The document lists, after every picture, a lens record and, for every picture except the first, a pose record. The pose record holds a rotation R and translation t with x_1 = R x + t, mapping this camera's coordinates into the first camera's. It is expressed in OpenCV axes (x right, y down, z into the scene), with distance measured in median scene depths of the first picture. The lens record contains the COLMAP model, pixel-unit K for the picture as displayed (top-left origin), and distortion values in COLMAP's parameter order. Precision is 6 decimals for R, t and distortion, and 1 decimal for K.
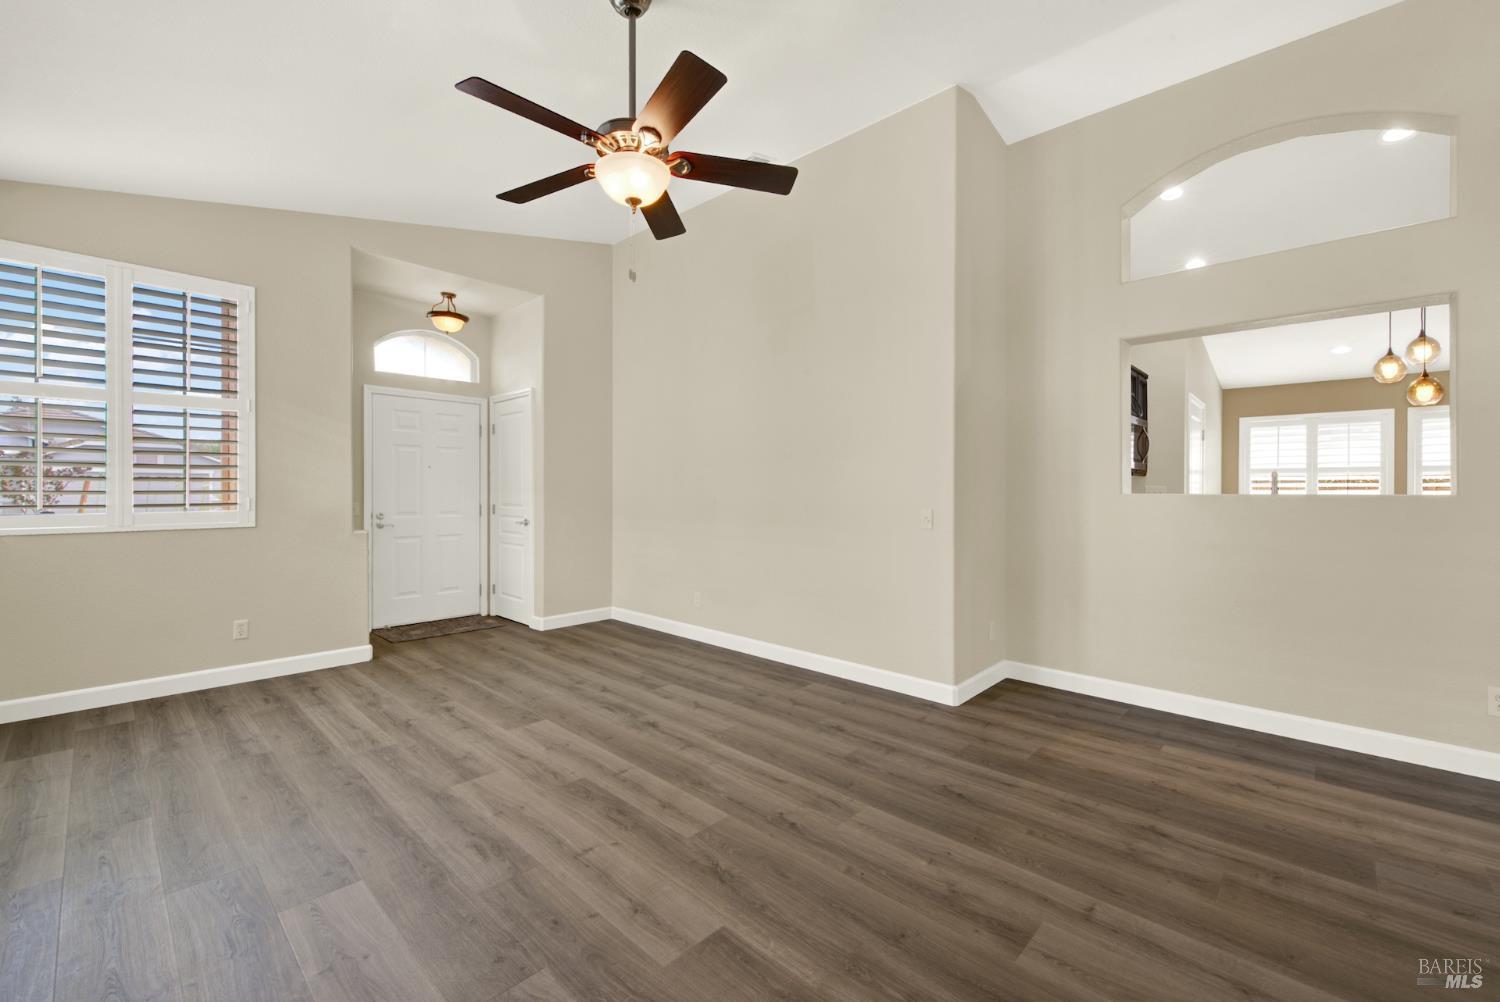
lens RADIAL K [[626.3, 0, 752.5], [0, 626.3, 488.2], [0, 0, 1]] dist [0.002600, -0.000446]
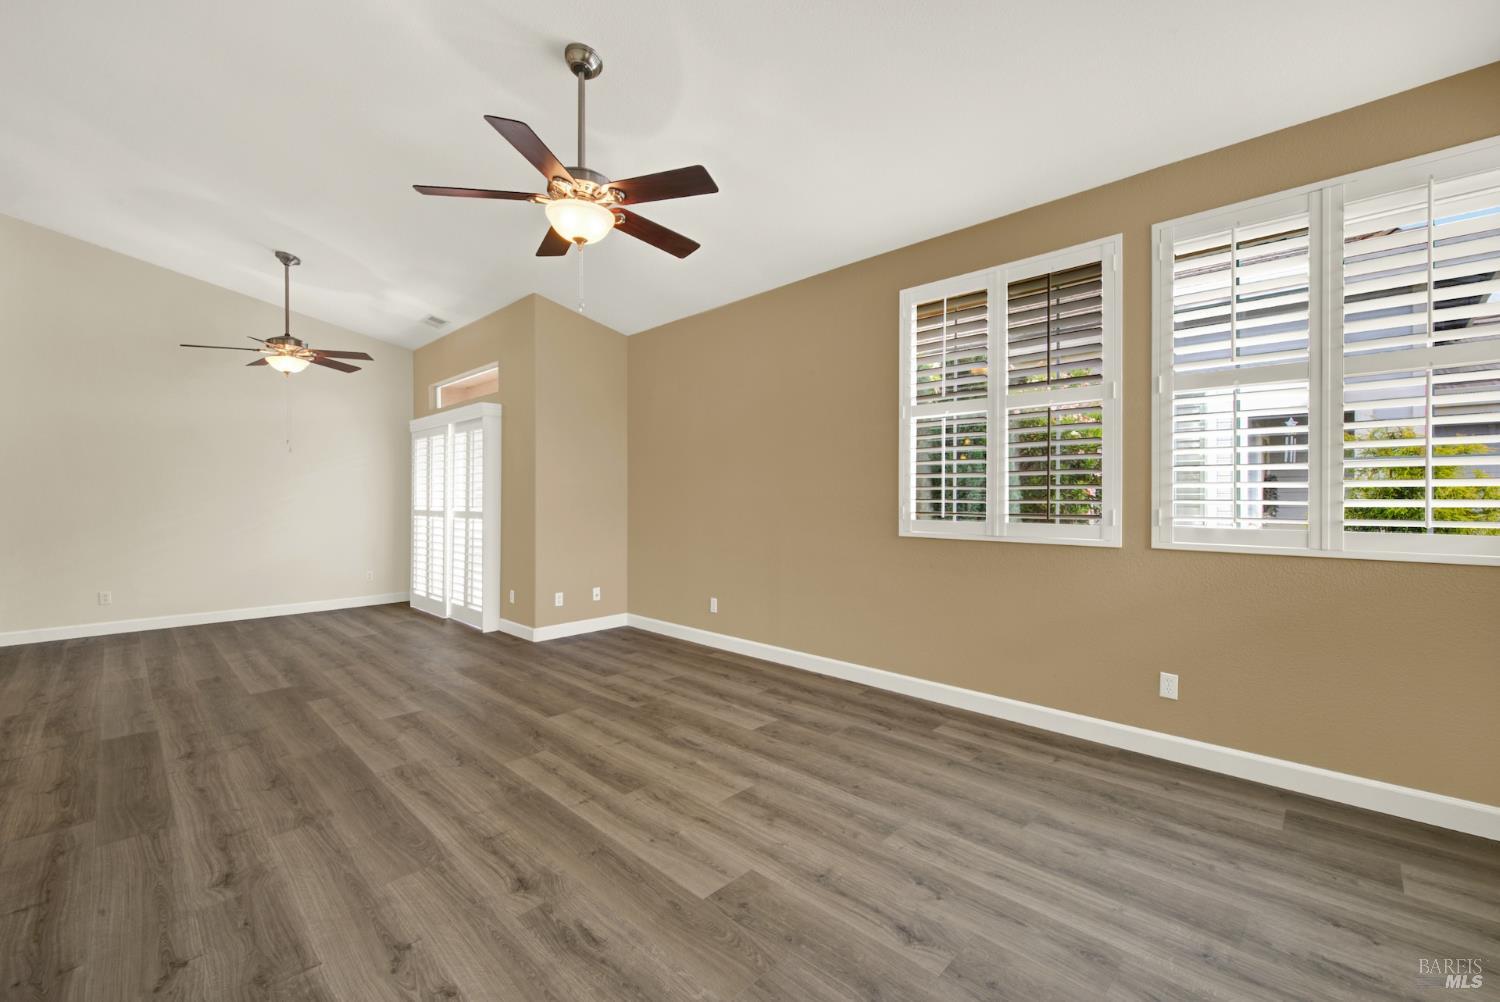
lens RADIAL K [[612.3, 0, 752.0], [0, 612.3, 503.3], [0, 0, 1]] dist [0.011896, -0.008619]
pose [[-0.999881, -0.002516, 0.015206, -0.392632], [-0.002432, 0.999982, 0.005569, 0.005629], [-0.015220, 0.005531, -0.999869, 1.598843]]
